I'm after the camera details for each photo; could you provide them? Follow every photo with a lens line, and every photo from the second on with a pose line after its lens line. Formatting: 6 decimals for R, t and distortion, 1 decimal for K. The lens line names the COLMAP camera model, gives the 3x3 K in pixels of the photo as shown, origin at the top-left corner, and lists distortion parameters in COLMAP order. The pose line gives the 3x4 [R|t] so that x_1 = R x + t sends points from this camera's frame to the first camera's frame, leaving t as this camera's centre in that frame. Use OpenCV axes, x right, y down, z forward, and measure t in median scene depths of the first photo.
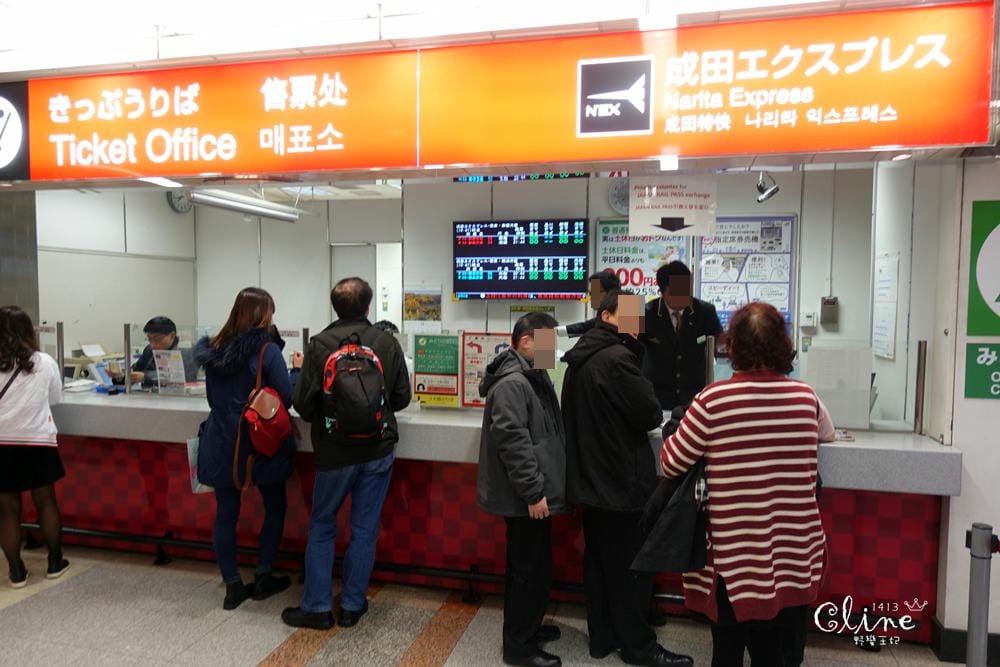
lens RADIAL K [[693.1, 0, 502.3], [0, 693.1, 337.1], [0, 0, 1]] dist [0.015570, -0.001365]
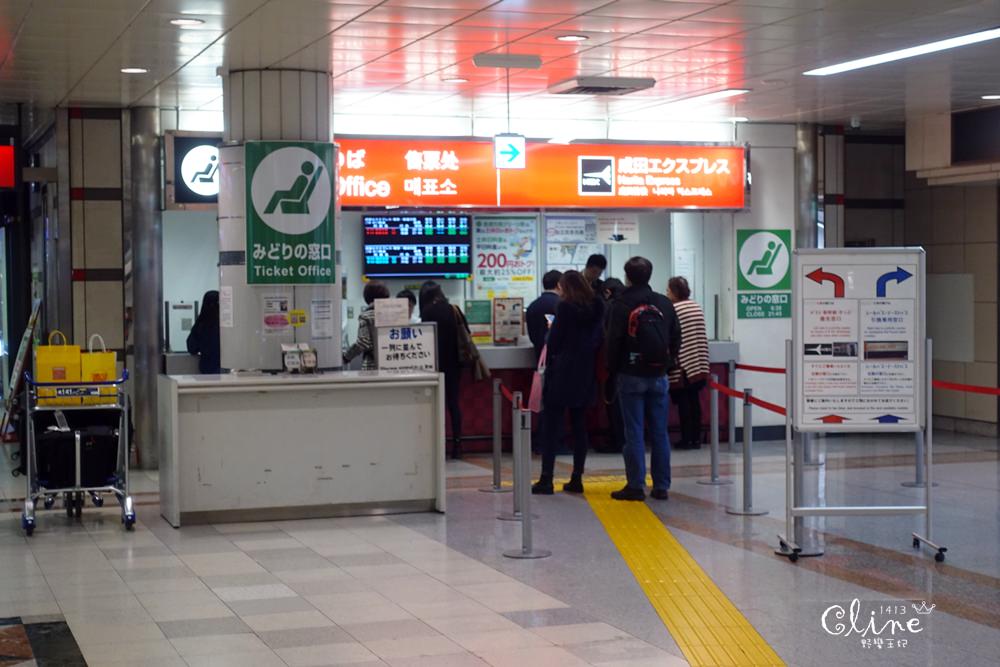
lens RADIAL K [[1722.6, 0, 499.1], [0, 1722.6, 332.9], [0, 0, 1]] dist [0.057854, 0.000000]
pose [[0.839133, -0.032299, 0.542966, -1.558240], [0.047433, 0.998778, -0.013893, 0.091869], [-0.541854, 0.037413, 0.839639, -1.682120]]
